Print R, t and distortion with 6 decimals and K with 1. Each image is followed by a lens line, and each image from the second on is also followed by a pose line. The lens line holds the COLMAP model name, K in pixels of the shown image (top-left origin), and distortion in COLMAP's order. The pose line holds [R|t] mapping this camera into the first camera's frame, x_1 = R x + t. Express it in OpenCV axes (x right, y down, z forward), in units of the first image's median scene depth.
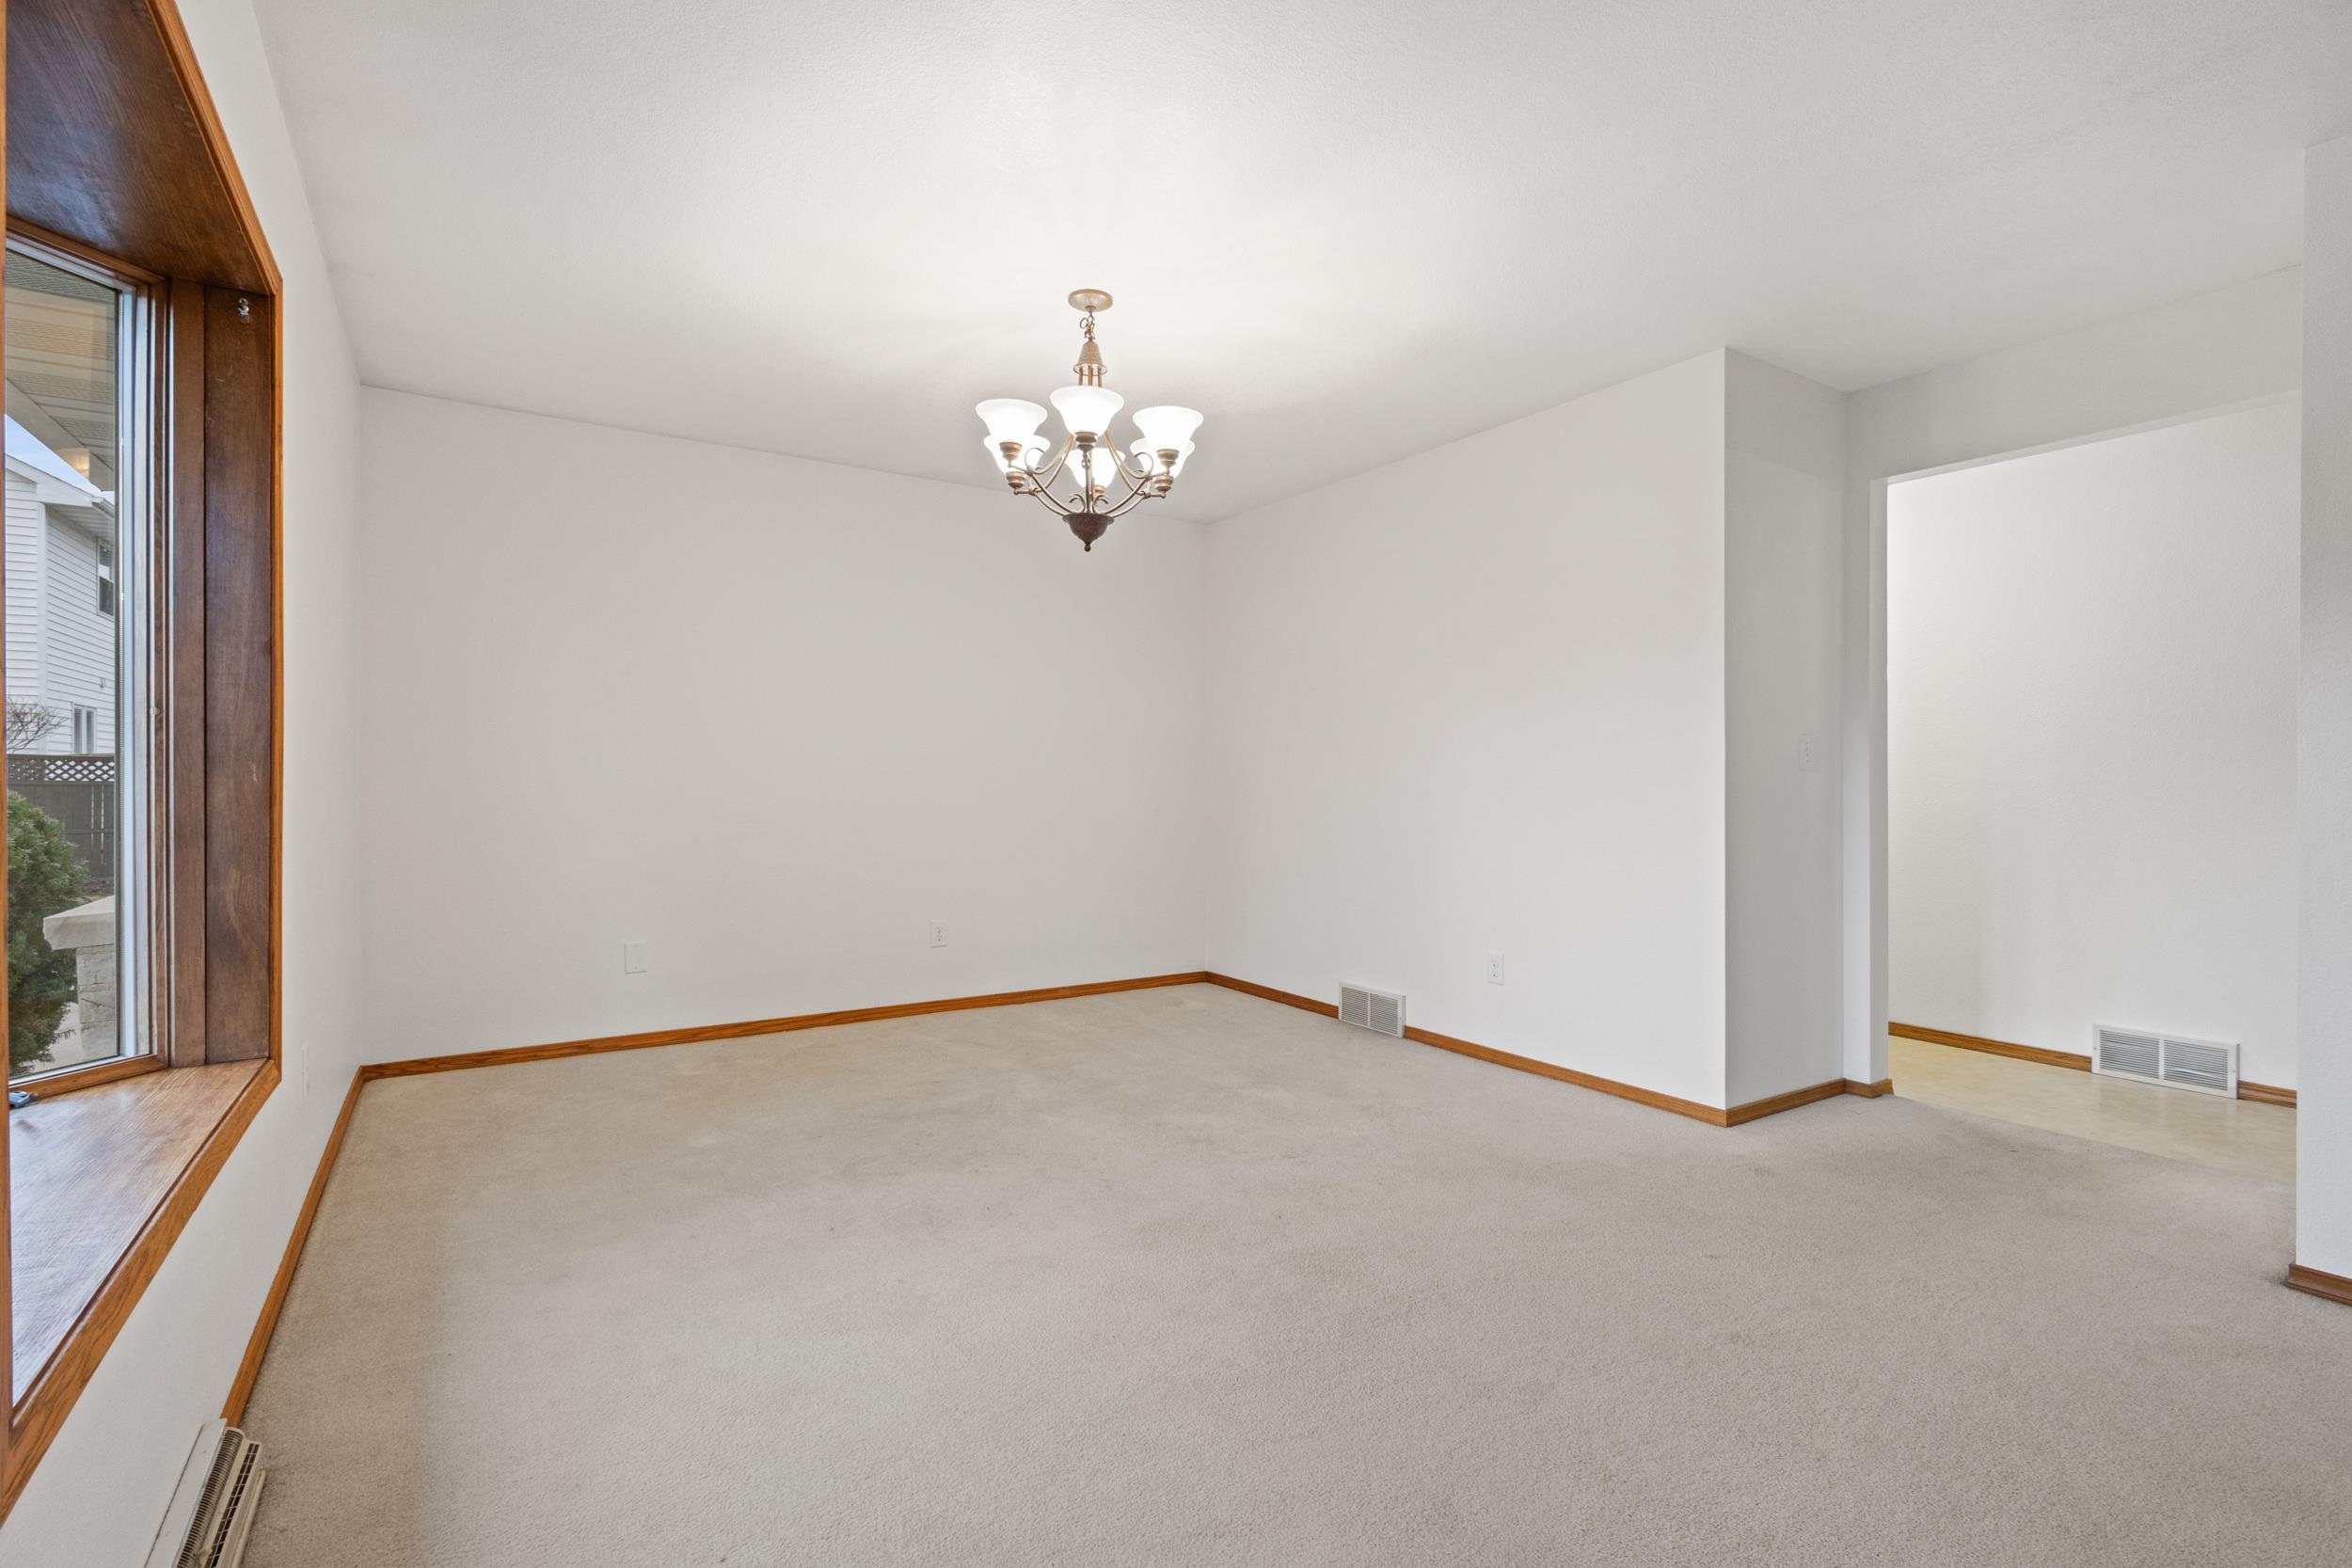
lens RADIAL K [[1087.6, 0, 1173.1], [0, 1087.6, 787.5], [0, 0, 1]] dist [0.011937, -0.003328]
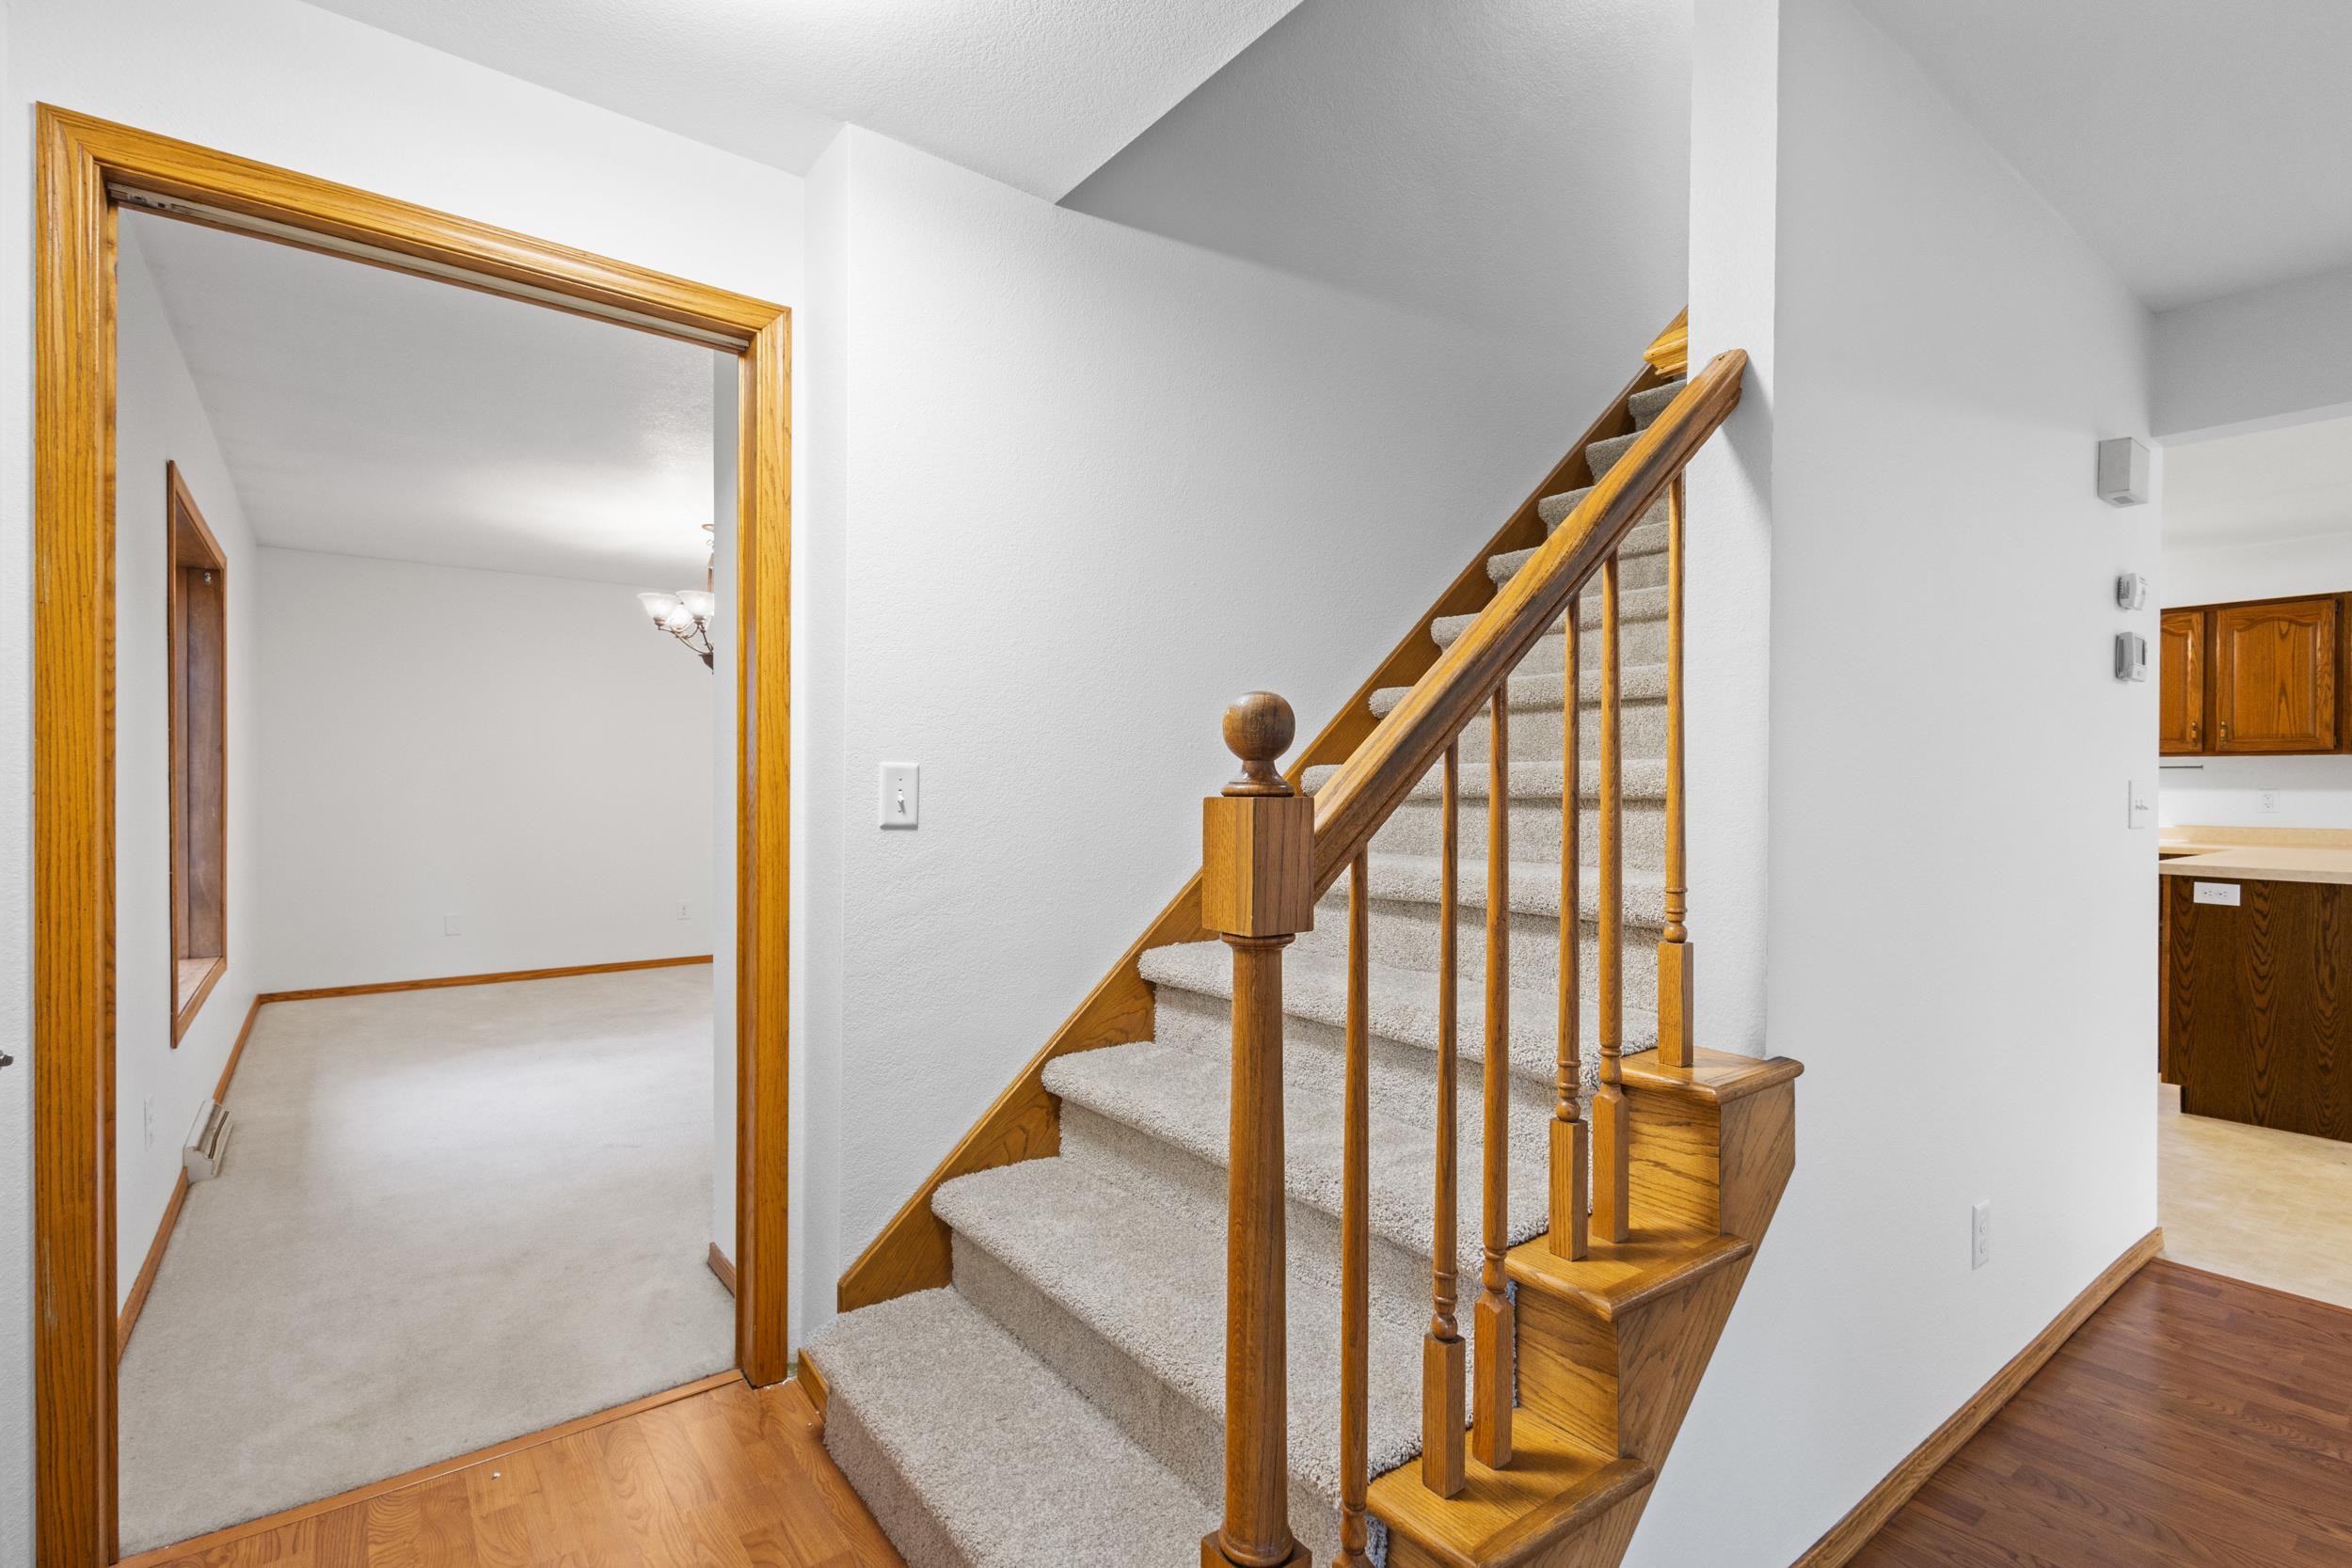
lens RADIAL K [[1087.6, 0, 1172.9], [0, 1087.6, 799.9], [0, 0, 1]] dist [0.011937, -0.003328]
pose [[0.997187, 0.004540, 0.074817, 0.715444], [-0.005228, 0.999946, 0.008998, -0.060456], [-0.074772, -0.009363, 0.997157, -1.064135]]
